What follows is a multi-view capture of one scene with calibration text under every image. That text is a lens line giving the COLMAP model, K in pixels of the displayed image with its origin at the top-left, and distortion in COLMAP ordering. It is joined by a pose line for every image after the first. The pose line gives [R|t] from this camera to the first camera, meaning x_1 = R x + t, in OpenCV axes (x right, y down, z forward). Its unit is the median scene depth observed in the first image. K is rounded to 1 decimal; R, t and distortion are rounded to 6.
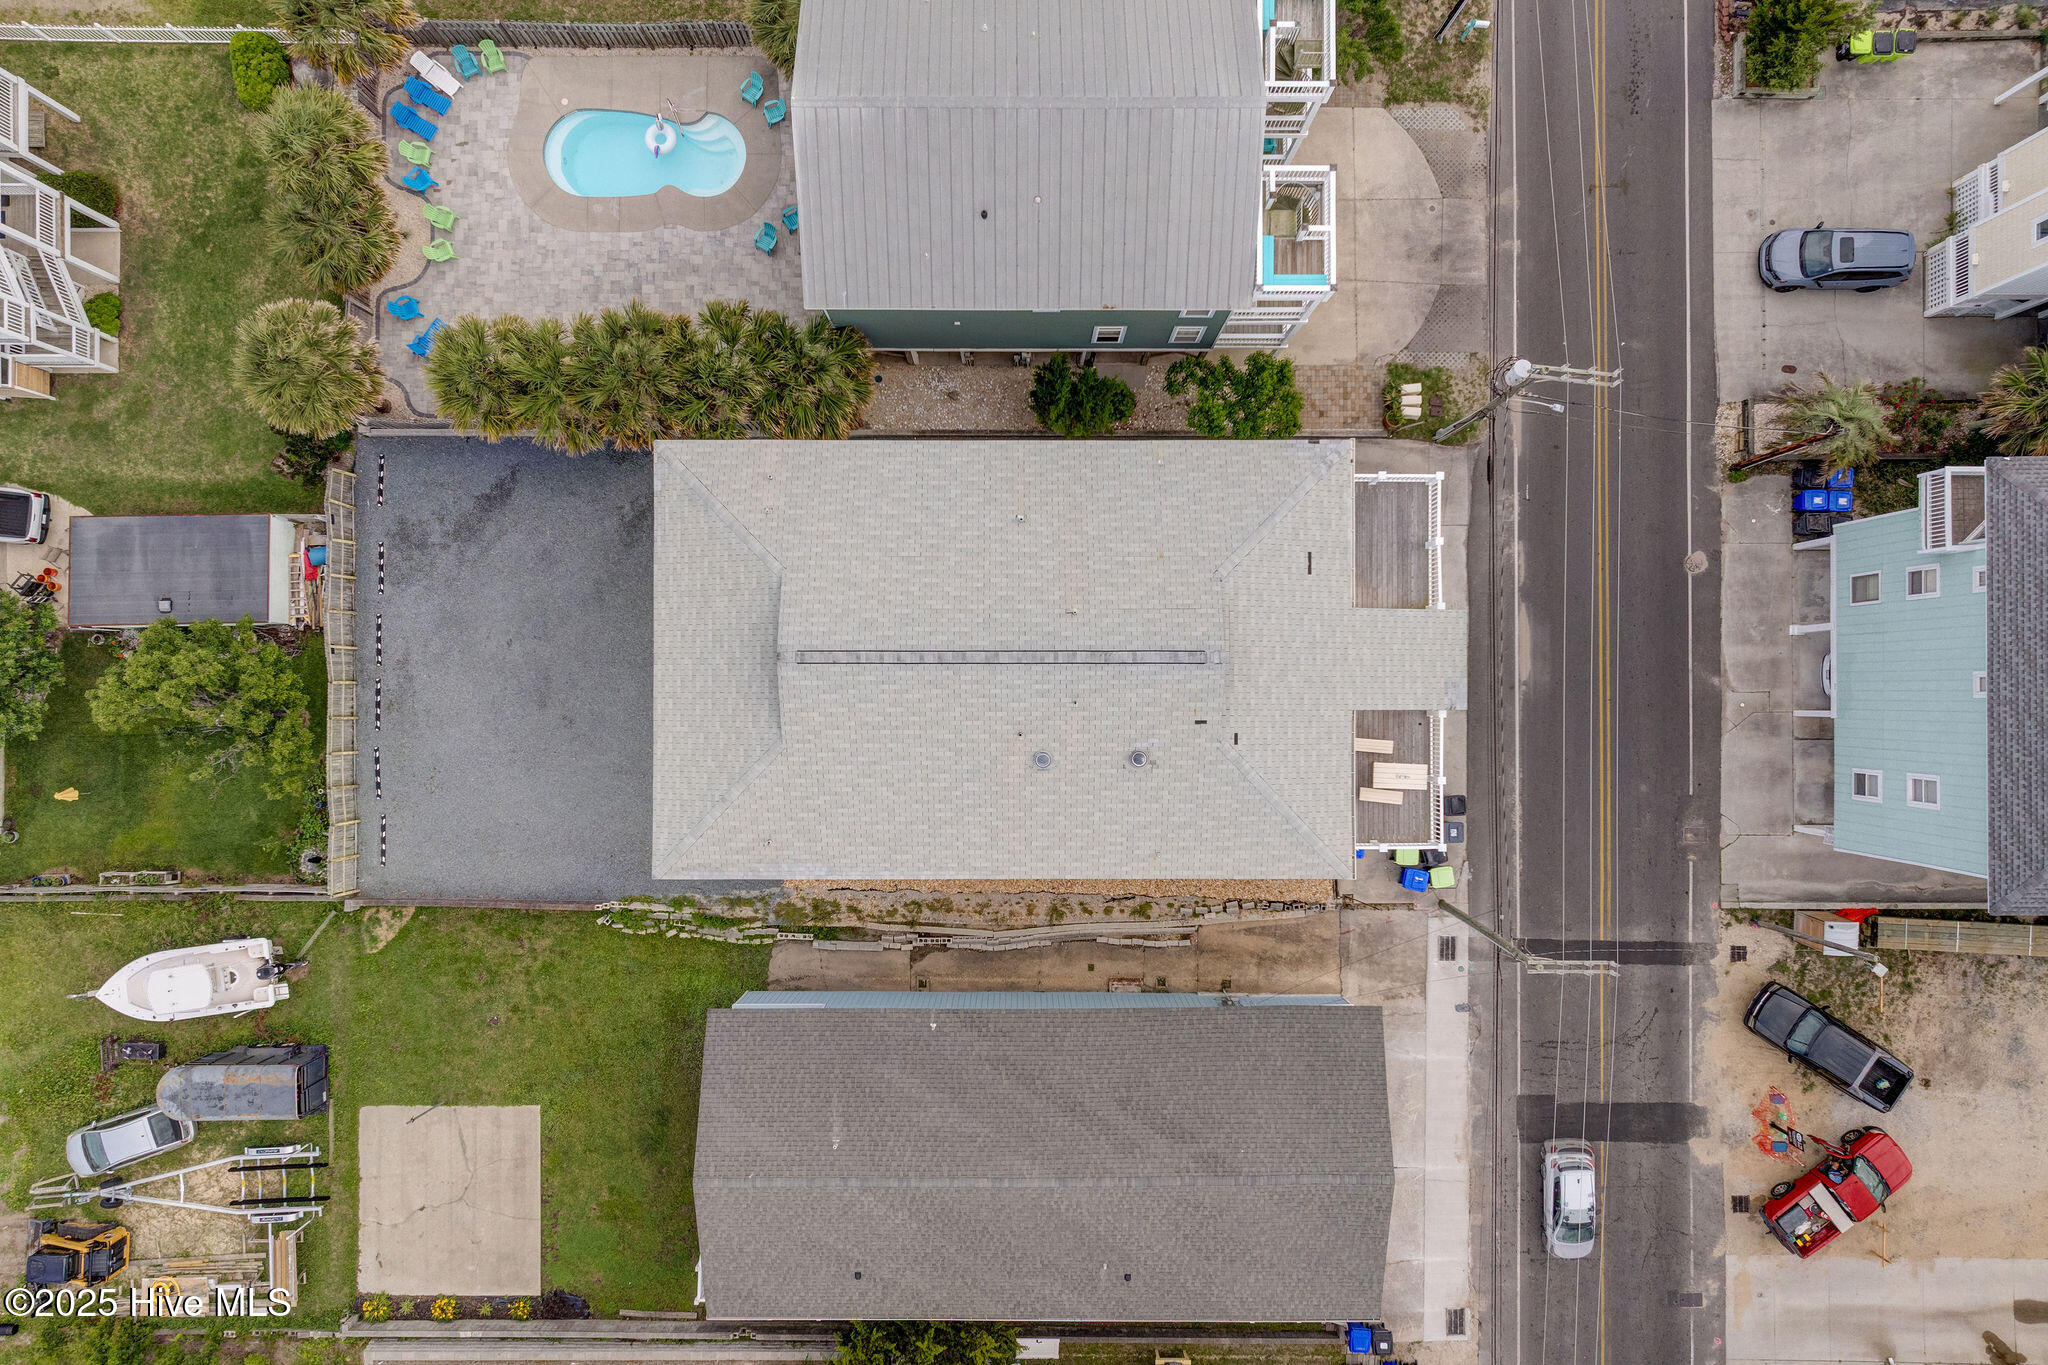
lens RADIAL K [[1420.2, 0, 1019.7], [0, 1420.2, 681.9], [0, 0, 1]] dist [0.012046, -0.020222]
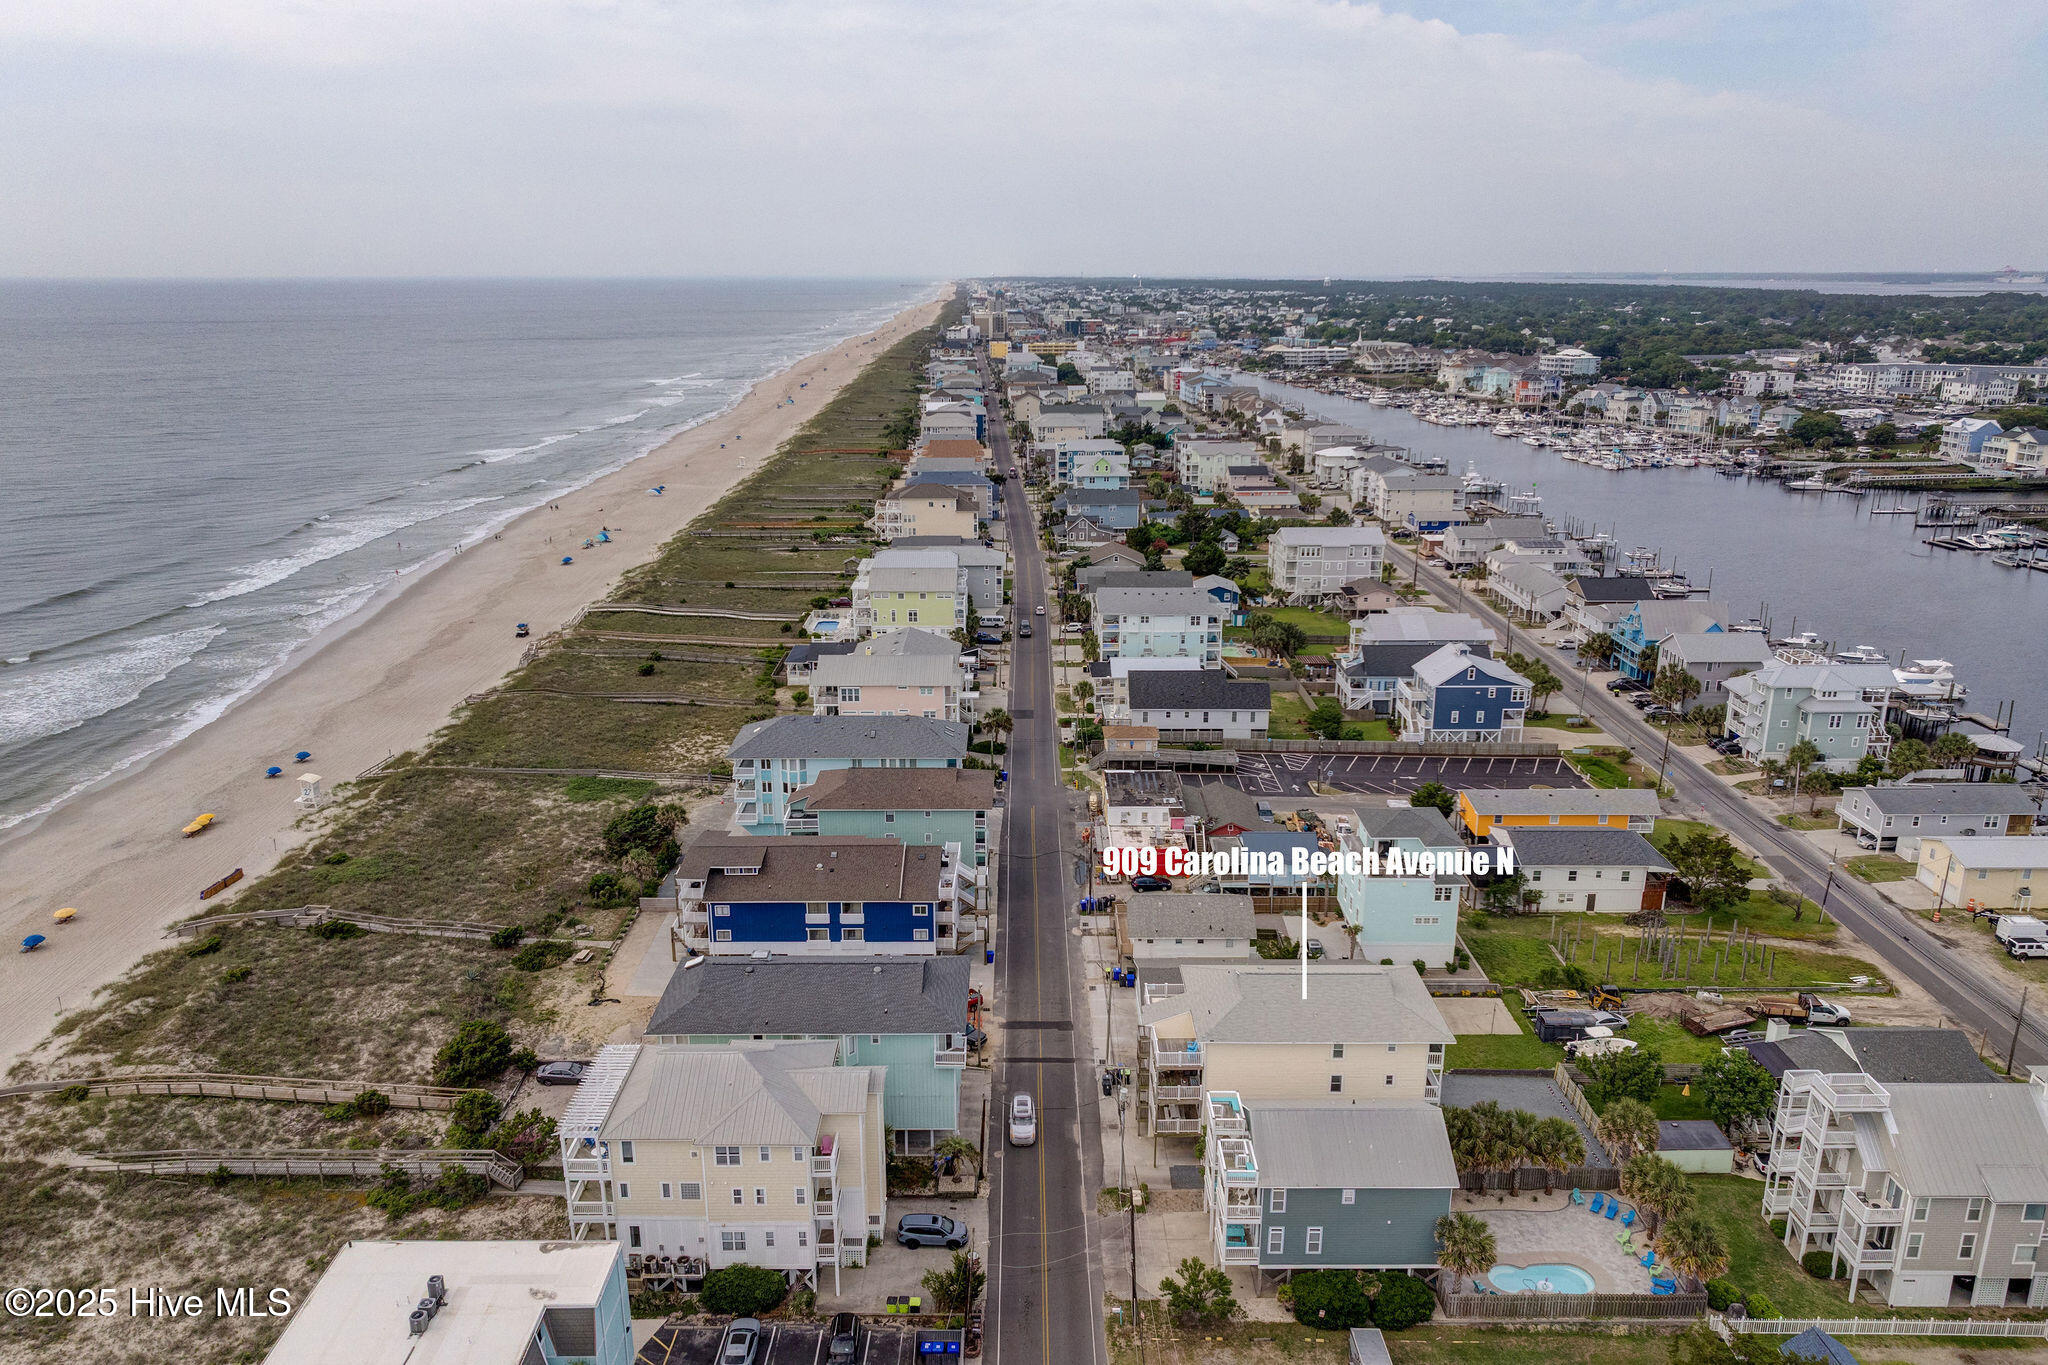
lens RADIAL K [[1420.2, 0, 1019.7], [0, 1420.2, 681.9], [0, 0, 1]] dist [0.012046, -0.020222]
pose [[-0.999998, -0.000587, -0.002152, 0.451551], [-0.001918, -0.266103, 0.963943, -2.017029], [-0.001138, 0.963944, 0.266102, -0.290556]]
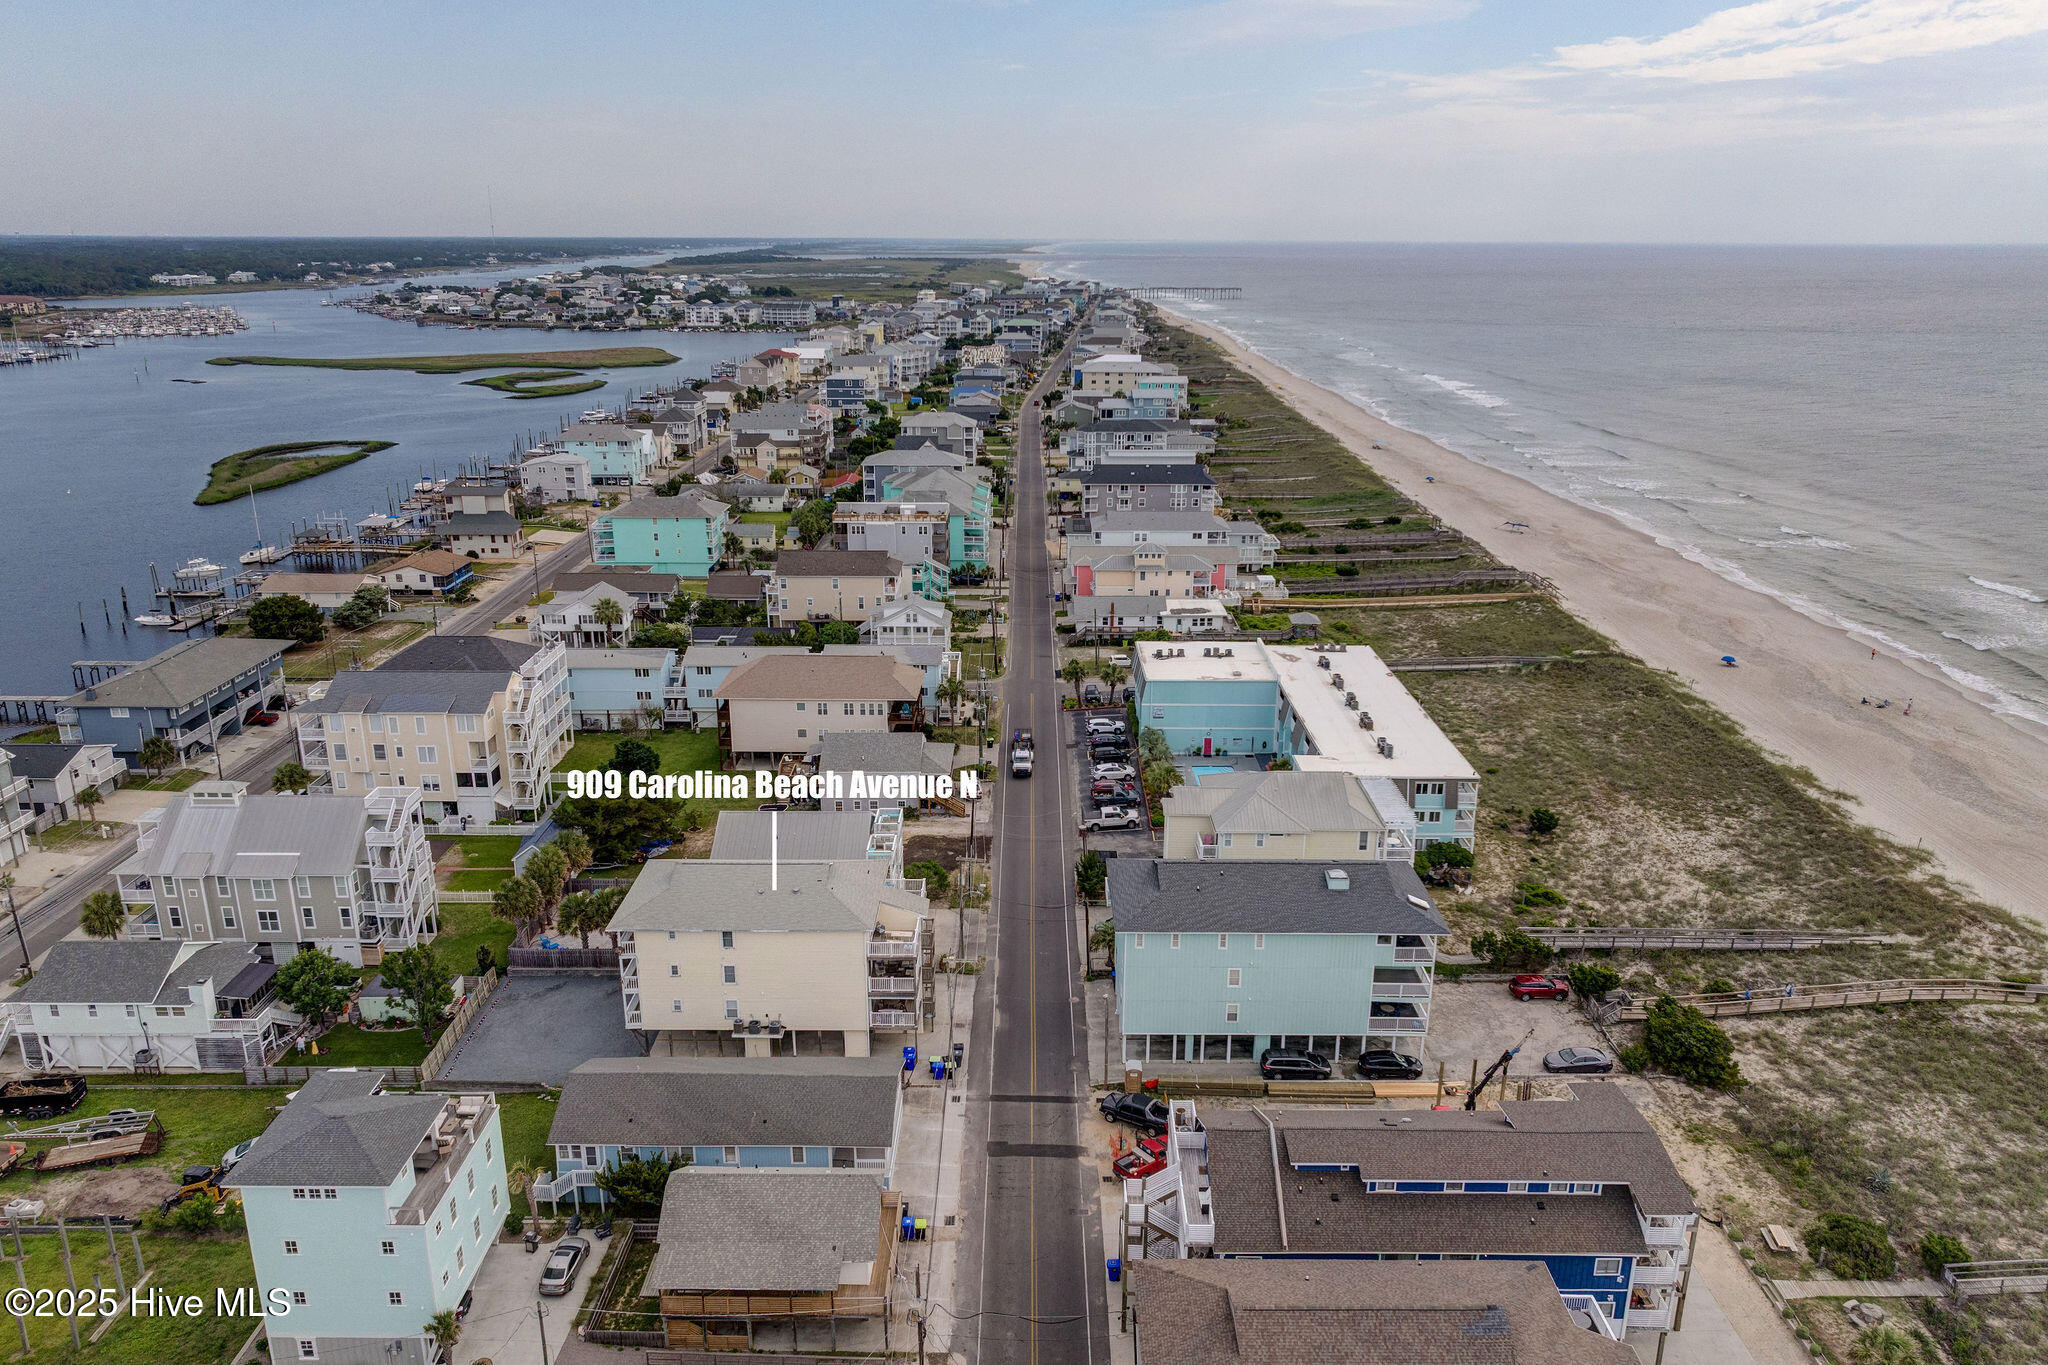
lens RADIAL K [[1424.9, 0, 1026.3], [0, 1424.9, 673.6], [0, 0, 1]] dist [0.014747, -0.032052]
pose [[1.000000, 0.000094, -0.000772, 0.402661], [-0.000765, 0.303011, -0.952987, 1.936305], [0.000144, 0.952987, 0.303011, -0.188625]]
